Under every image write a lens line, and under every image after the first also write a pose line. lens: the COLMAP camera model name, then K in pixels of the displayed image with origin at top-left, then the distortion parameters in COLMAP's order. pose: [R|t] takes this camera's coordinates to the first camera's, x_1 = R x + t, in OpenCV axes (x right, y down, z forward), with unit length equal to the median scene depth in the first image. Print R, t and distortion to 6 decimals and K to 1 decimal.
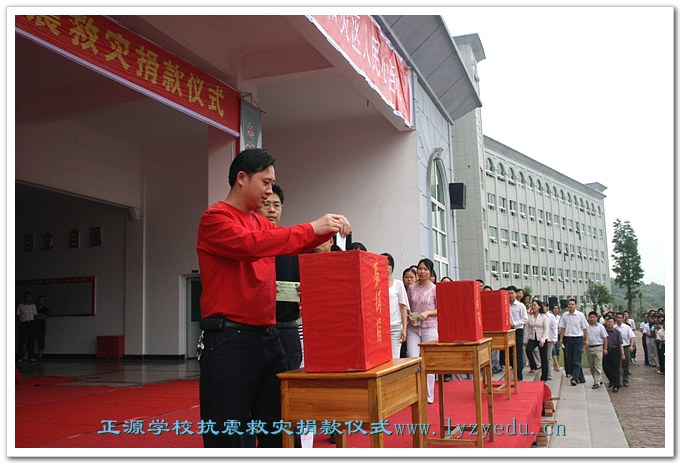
lens RADIAL K [[639.7, 0, 340.0], [0, 639.7, 231.5], [0, 0, 1]] dist [-0.125656, 0.134544]
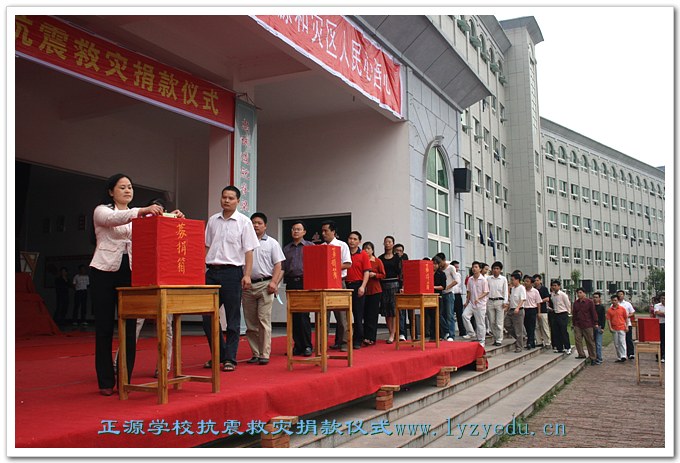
lens RADIAL K [[643.9, 0, 340.0], [0, 643.9, 231.5], [0, 0, 1]] dist [-0.128091, 0.146062]
pose [[0.993274, 0.005248, -0.115672, 0.159116], [-0.002401, 0.999691, 0.024740, 0.006306], [0.115766, -0.024296, 0.992979, -0.143152]]
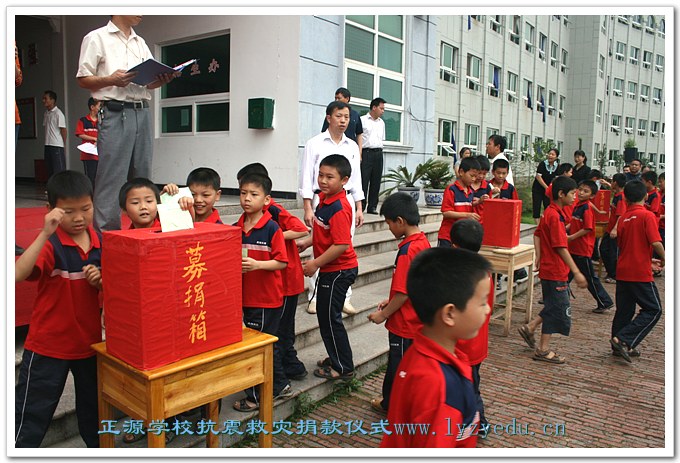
lens RADIAL K [[558.9, 0, 340.0], [0, 558.9, 231.5], [0, 0, 1]] dist [-0.140404, 0.124524]
pose [[0.961464, 0.076689, -0.264019, 0.415349], [-0.008363, 0.968022, 0.250724, 0.086181], [0.274805, -0.238854, 0.931360, 0.457244]]
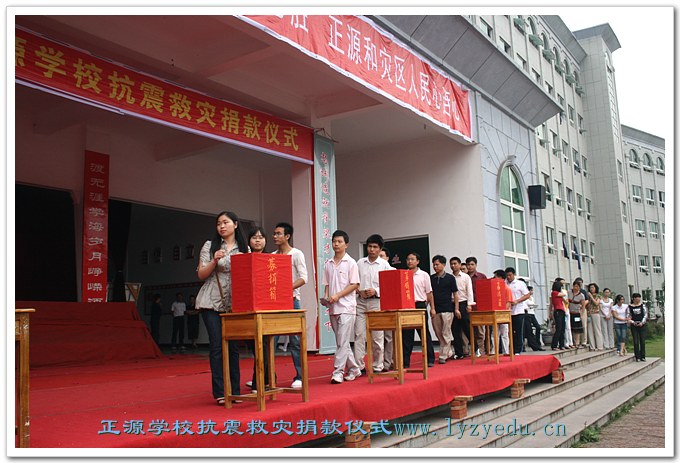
lens RADIAL K [[641.8, 0, 340.0], [0, 641.8, 231.5], [0, 0, 1]] dist [-0.127053, 0.143185]
pose [[0.969278, -0.042262, -0.242308, 0.178610], [0.041292, 0.999106, -0.009083, -0.001659], [0.242475, -0.001202, 0.970157, -0.203743]]
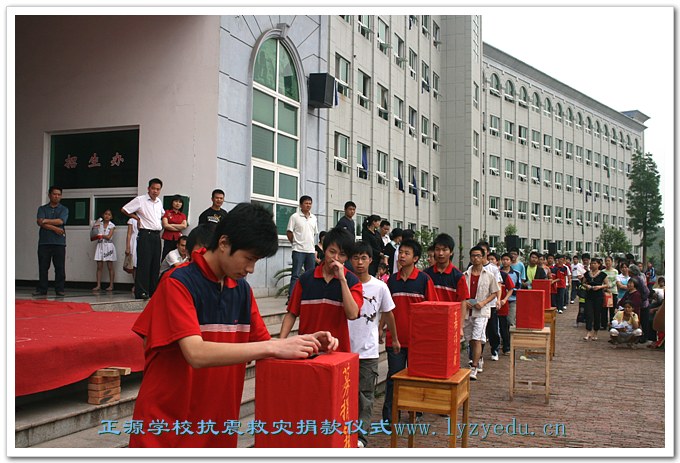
lens RADIAL K [[731.3, 0, 340.0], [0, 731.3, 231.5], [0, 0, 1]] dist [-0.080049, 0.014198]
pose [[0.999160, 0.035631, -0.020232, 0.349770], [-0.033566, 0.994955, 0.094544, 0.045621], [0.023498, -0.093786, 0.995315, 0.151255]]
